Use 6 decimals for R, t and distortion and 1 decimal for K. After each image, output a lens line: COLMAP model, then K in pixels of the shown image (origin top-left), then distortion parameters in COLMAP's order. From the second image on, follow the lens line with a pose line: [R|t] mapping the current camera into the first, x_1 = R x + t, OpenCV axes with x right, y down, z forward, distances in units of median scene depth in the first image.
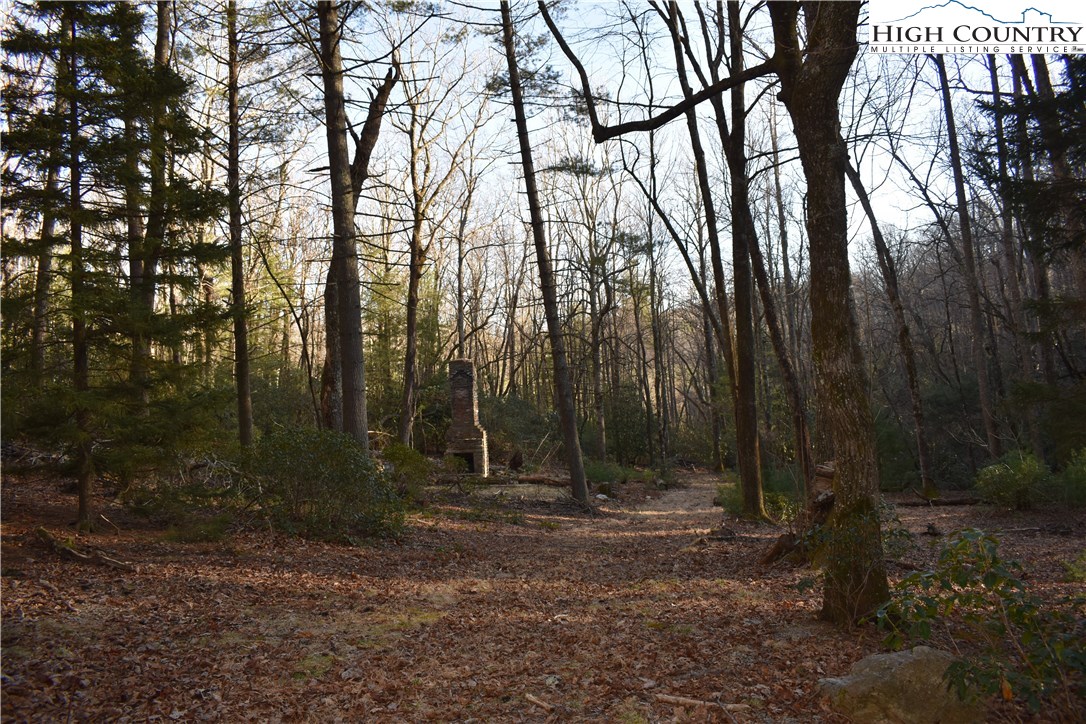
lens RADIAL K [[846.7, 0, 543.0], [0, 846.7, 362.0], [0, 0, 1]] dist [-0.096061, 0.013285]
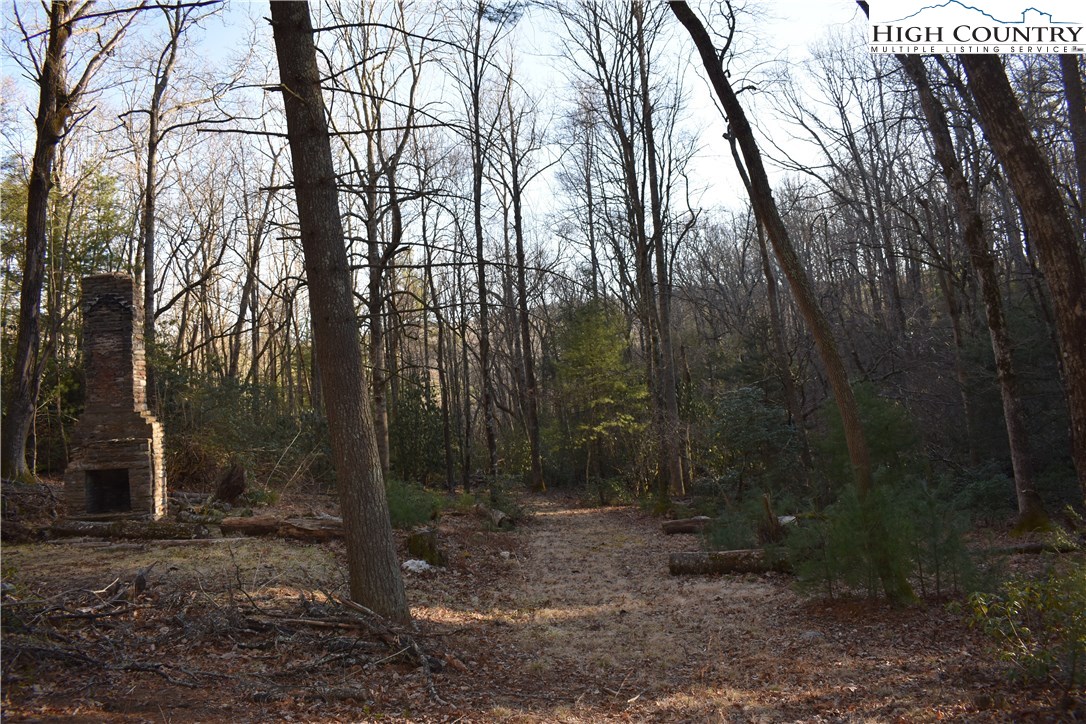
lens RADIAL K [[851.7, 0, 561.6], [0, 851.7, 361.1], [0, 0, 1]] dist [-0.102231, 0.006234]
pose [[0.956713, 0.008790, 0.290899, 0.012798], [-0.002680, 0.999767, -0.021398, 0.053409], [-0.291019, 0.019693, 0.956515, 0.459838]]
